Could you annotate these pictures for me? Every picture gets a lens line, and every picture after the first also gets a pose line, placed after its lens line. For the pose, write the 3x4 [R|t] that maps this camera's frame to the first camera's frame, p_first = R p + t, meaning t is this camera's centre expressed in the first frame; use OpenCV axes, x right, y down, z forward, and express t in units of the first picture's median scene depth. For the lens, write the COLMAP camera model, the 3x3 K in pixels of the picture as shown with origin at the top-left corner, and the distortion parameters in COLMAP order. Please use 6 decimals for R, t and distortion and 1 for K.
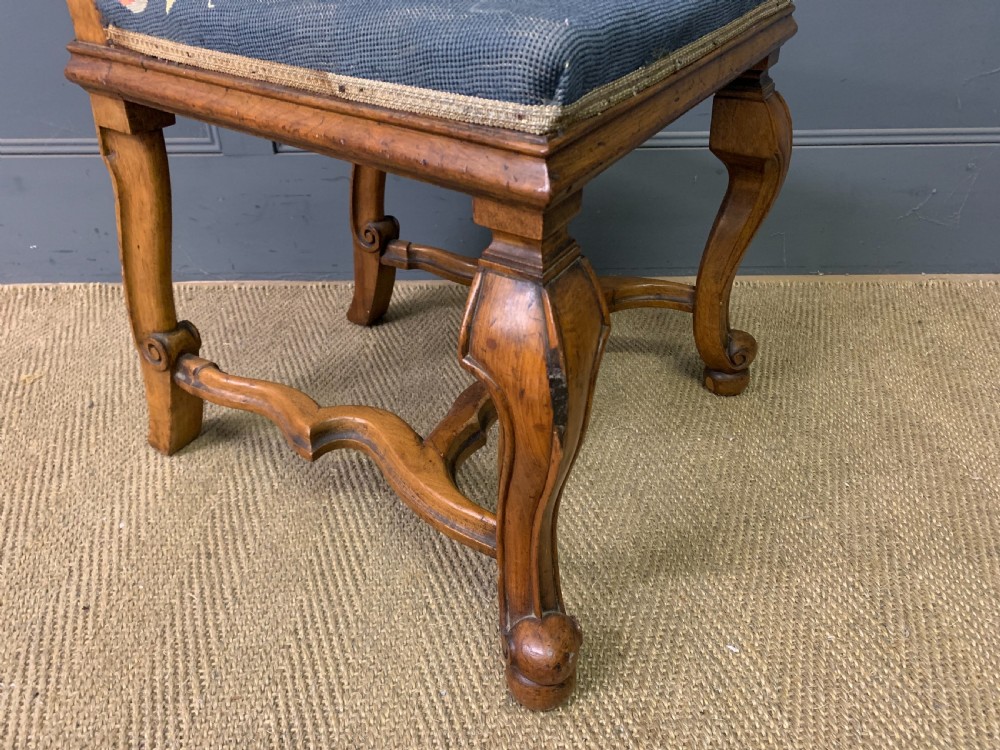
lens RADIAL K [[719.3, 0, 500.0], [0, 719.3, 375.0], [0, 0, 1]] dist [0.004866, -0.060773]
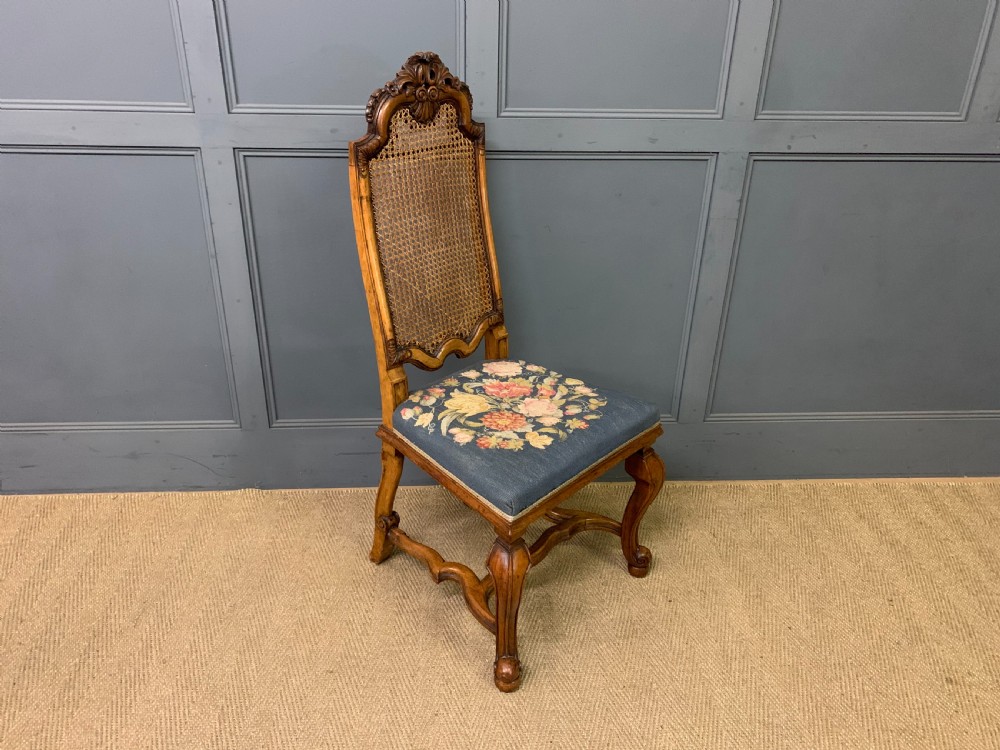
lens RADIAL K [[772.4, 0, 494.0], [0, 772.4, 374.6], [0, 0, 1]] dist [0.178568, -0.514371]
pose [[0.978058, 0.132936, -0.160405, 0.253502], [-0.144957, 0.987256, -0.065675, -0.421128], [0.149630, 0.087486, 0.984864, -1.624684]]
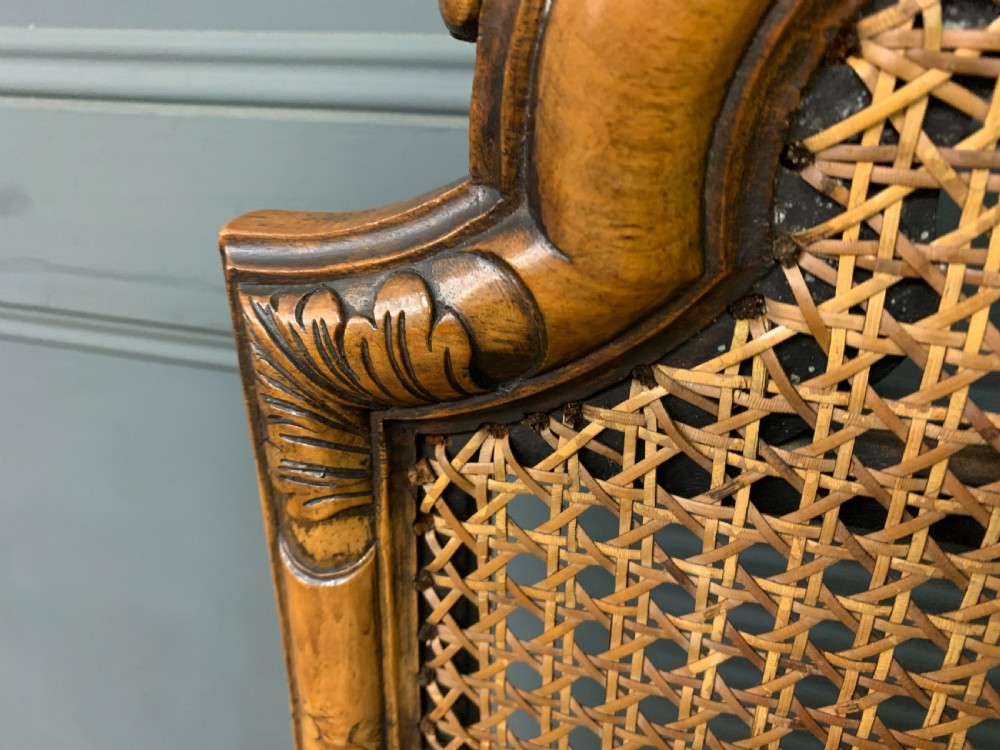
lens RADIAL K [[811.1, 0, 494.4], [0, 811.1, 380.6], [0, 0, 1]] dist [-0.012952, -0.006578]
pose [[0.226967, 0.485955, -0.843999, -0.353472], [-0.489861, 0.805974, 0.332329, -1.210665], [0.841738, 0.338014, 0.420980, 0.376108]]
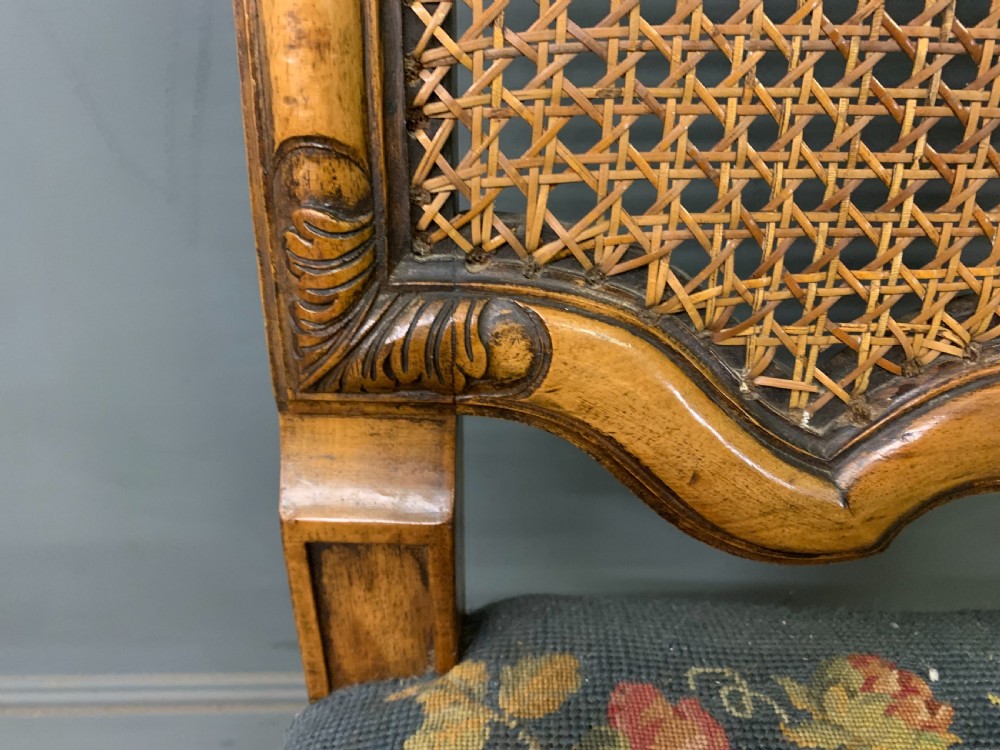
lens RADIAL K [[772.4, 0, 494.0], [0, 772.4, 374.6], [0, 0, 1]] dist [0.178568, -0.514371]
pose [[0.512610, 0.488808, -0.705902, -0.224706], [-0.454377, 0.852014, 0.260026, -0.663118], [0.728541, 0.187453, 0.658854, 0.546779]]
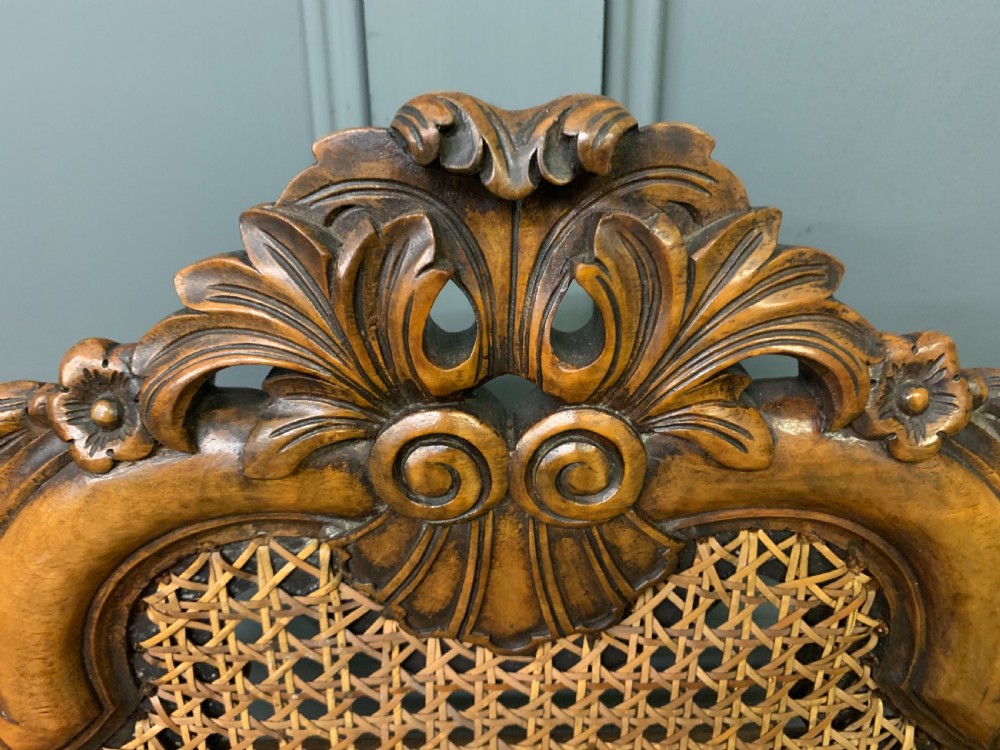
lens RADIAL K [[811.1, 0, 494.4], [0, 811.1, 380.6], [0, 0, 1]] dist [-0.012952, -0.006578]
pose [[0.506340, 0.345263, -0.790198, -0.219683], [-0.441637, 0.890879, 0.106263, -1.405251], [0.740659, 0.295176, 0.603568, 0.362942]]
